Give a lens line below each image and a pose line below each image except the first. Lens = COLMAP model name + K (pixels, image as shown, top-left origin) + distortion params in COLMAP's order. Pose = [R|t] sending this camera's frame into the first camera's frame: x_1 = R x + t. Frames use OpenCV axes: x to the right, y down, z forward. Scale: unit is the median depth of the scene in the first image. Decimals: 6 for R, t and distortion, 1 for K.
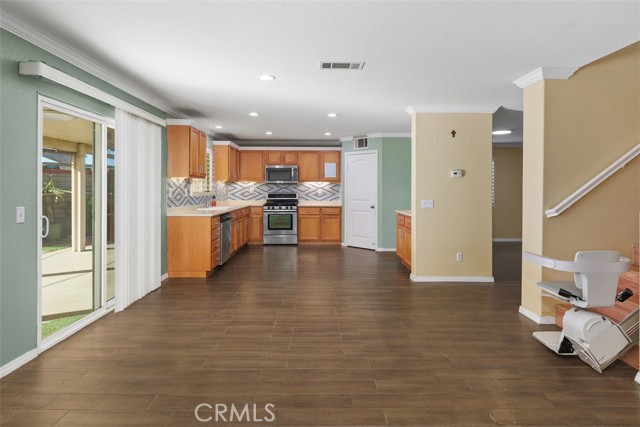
lens RADIAL K [[356.4, 0, 324.6], [0, 356.4, 190.0], [0, 0, 1]] dist [0.003058, 0.001718]
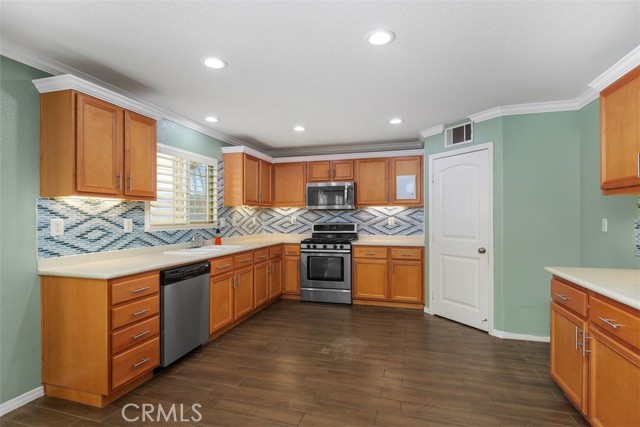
lens RADIAL K [[328.1, 0, 320.8], [0, 328.1, 216.1], [0, 0, 1]] dist [0.022362, 0.000306]
pose [[0.953204, -0.006370, -0.302262, 0.049795], [0.005164, 0.999975, -0.004791, -0.003036], [0.302285, 0.003006, 0.953213, 0.422961]]
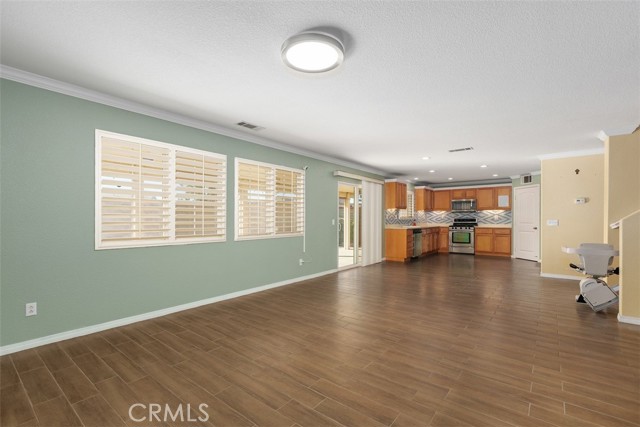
lens RADIAL K [[292.2, 0, 316.7], [0, 292.2, 219.8], [0, 0, 1]] dist [0.008527, 0.000618]
pose [[0.764133, -0.000622, -0.645059, 0.199381], [-0.000069, 0.999999, -0.001046, 0.016781], [0.645059, 0.000843, 0.764132, -0.307362]]
